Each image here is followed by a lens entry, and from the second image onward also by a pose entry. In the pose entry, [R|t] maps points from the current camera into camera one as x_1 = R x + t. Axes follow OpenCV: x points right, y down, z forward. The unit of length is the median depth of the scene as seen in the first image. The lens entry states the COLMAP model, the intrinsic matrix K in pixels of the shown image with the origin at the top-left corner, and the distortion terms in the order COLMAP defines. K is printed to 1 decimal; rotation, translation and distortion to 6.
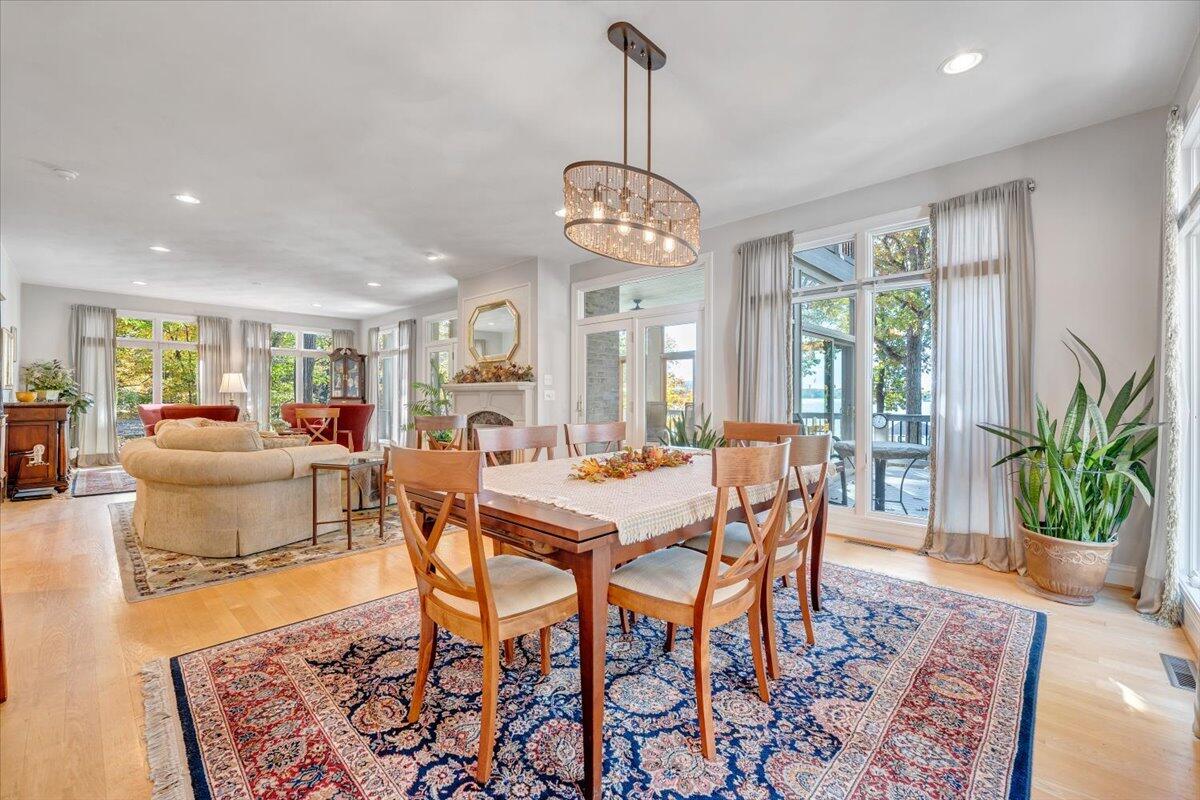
lens RADIAL K [[484.7, 0, 598.6], [0, 484.7, 400.0], [0, 0, 1]] dist [-0.000266, -0.000253]
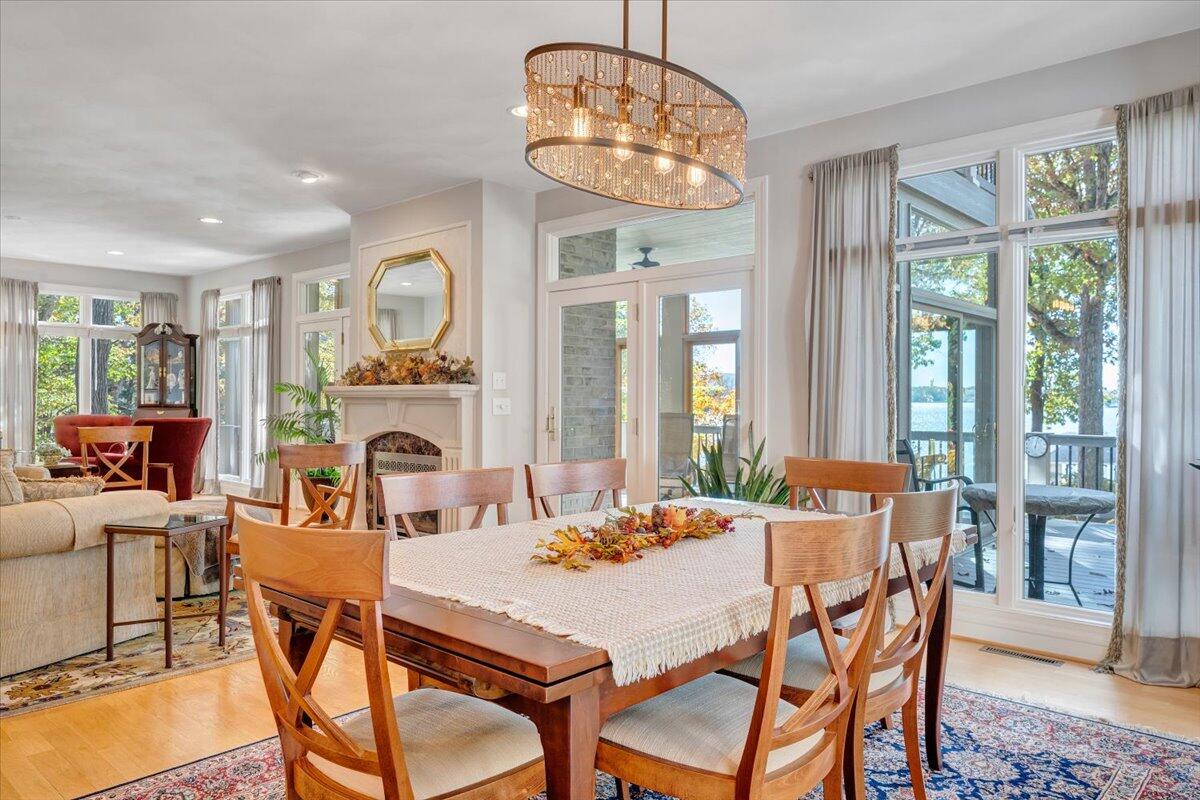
lens RADIAL K [[792.2, 0, 600.3], [0, 792.2, 401.2], [0, 0, 1]] dist [0.002568, 0.001826]
pose [[0.999746, 0.001909, 0.022467, 0.000904], [-0.001840, 0.999994, -0.003092, -0.022225], [-0.022473, 0.003049, 0.999743, -0.000091]]
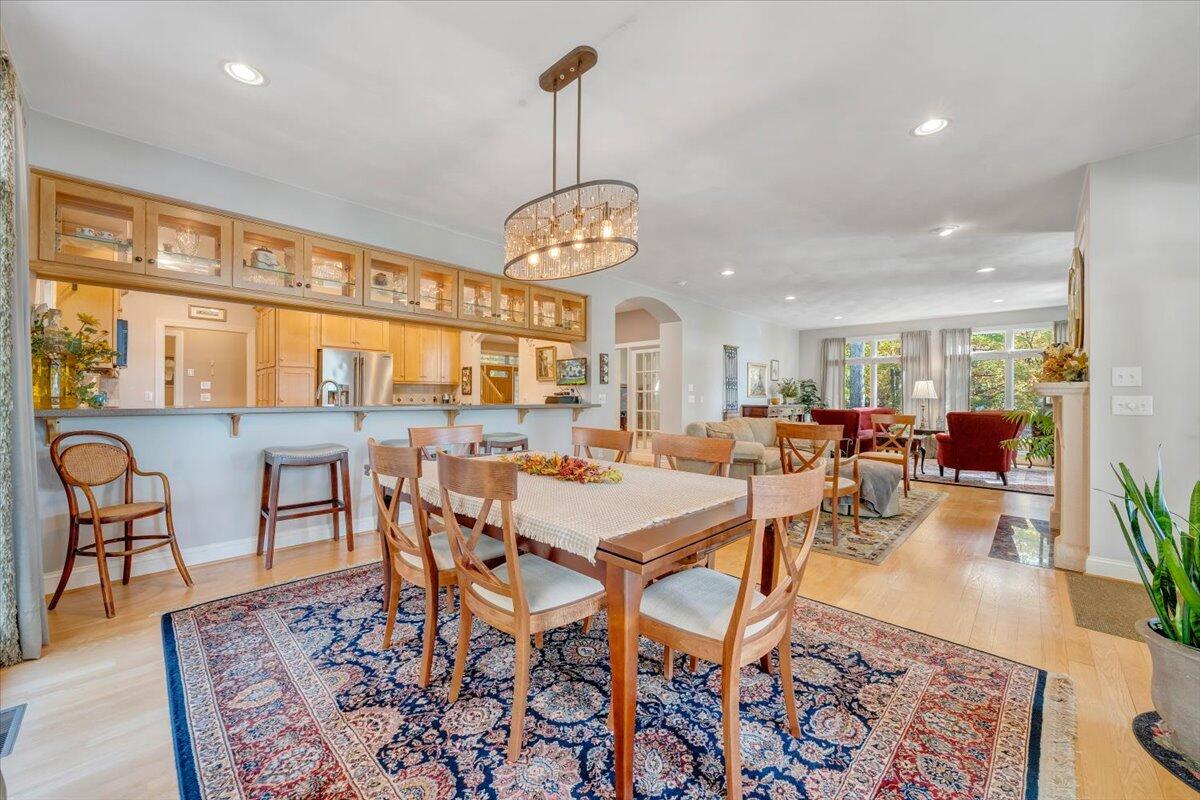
lens RADIAL K [[463.2, 0, 604.3], [0, 463.2, 401.7], [0, 0, 1]] dist [0.000422, 0.000185]
pose [[-0.007944, 0.007294, -0.999942, 0.718924], [-0.012373, 0.999896, 0.007392, -0.017467], [0.999892, 0.012431, -0.007853, 0.732224]]
